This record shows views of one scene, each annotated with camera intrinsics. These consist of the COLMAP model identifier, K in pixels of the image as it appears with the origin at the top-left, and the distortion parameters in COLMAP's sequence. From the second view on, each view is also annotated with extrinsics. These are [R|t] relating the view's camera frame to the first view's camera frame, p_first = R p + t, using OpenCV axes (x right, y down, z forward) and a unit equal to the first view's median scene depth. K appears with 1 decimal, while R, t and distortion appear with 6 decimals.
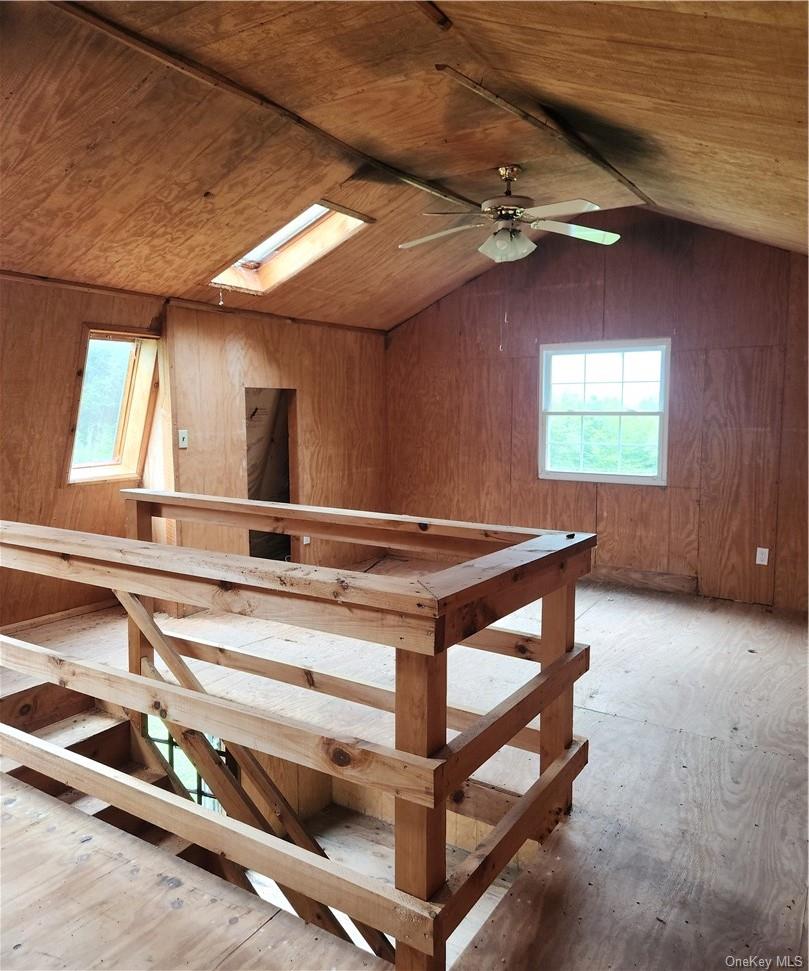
lens RADIAL K [[713.5, 0, 405.5], [0, 713.5, 469.5], [0, 0, 1]] dist [0.003032, 0.000473]
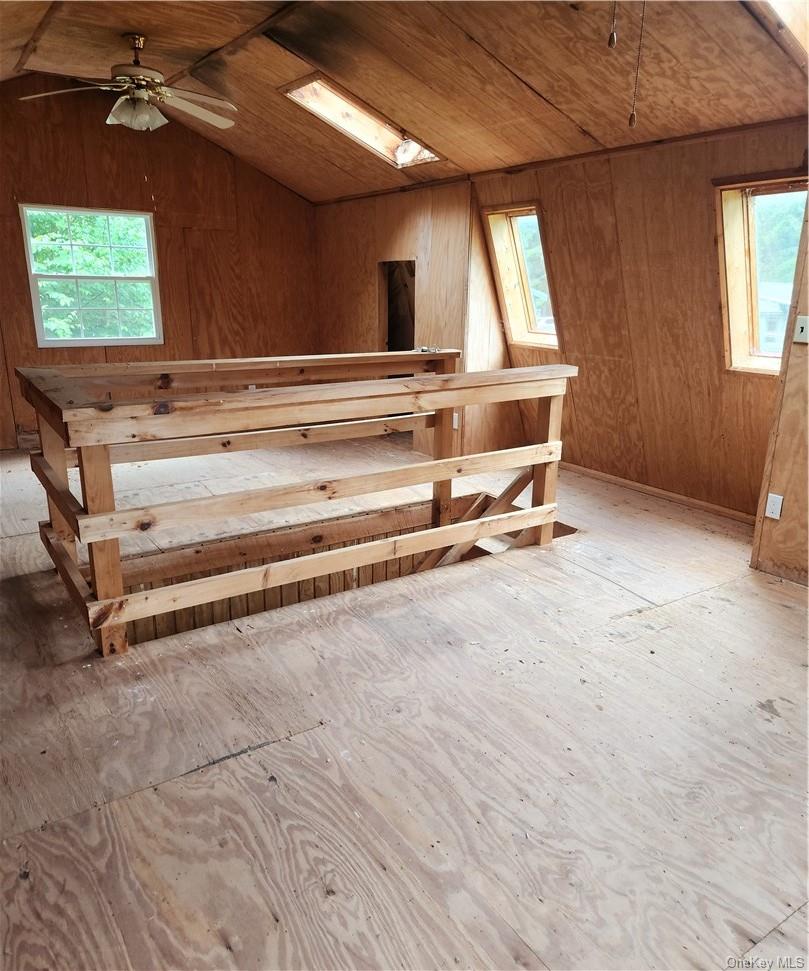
lens RADIAL K [[720.4, 0, 404.5], [0, 720.4, 485.5], [0, 0, 1]] dist [0.006256, 0.004801]
pose [[-0.408009, 0.244249, -0.879700, 0.442989], [-0.092499, 0.947532, 0.305984, -0.069097], [0.908280, 0.206215, -0.364009, 0.830381]]
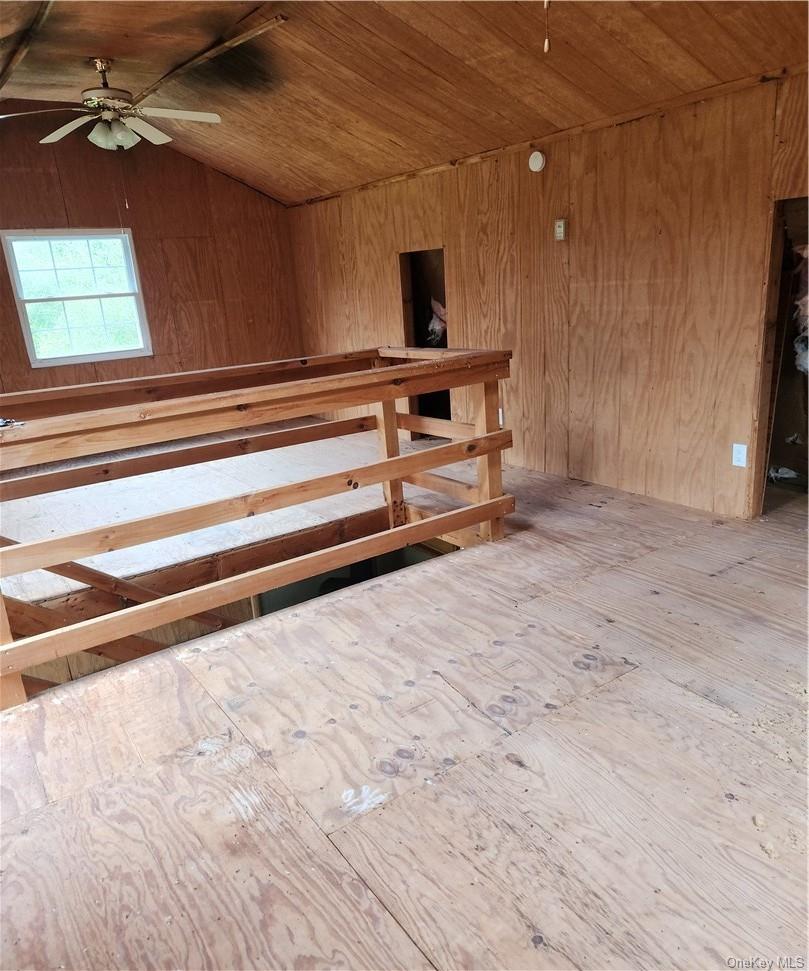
lens RADIAL K [[720.4, 0, 404.5], [0, 720.4, 485.5], [0, 0, 1]] dist [0.006256, 0.004801]
pose [[0.387269, -0.281215, 0.878032, -0.635462], [0.141800, 0.959183, 0.244663, -0.003993], [-0.910997, 0.029755, 0.411338, 0.113742]]
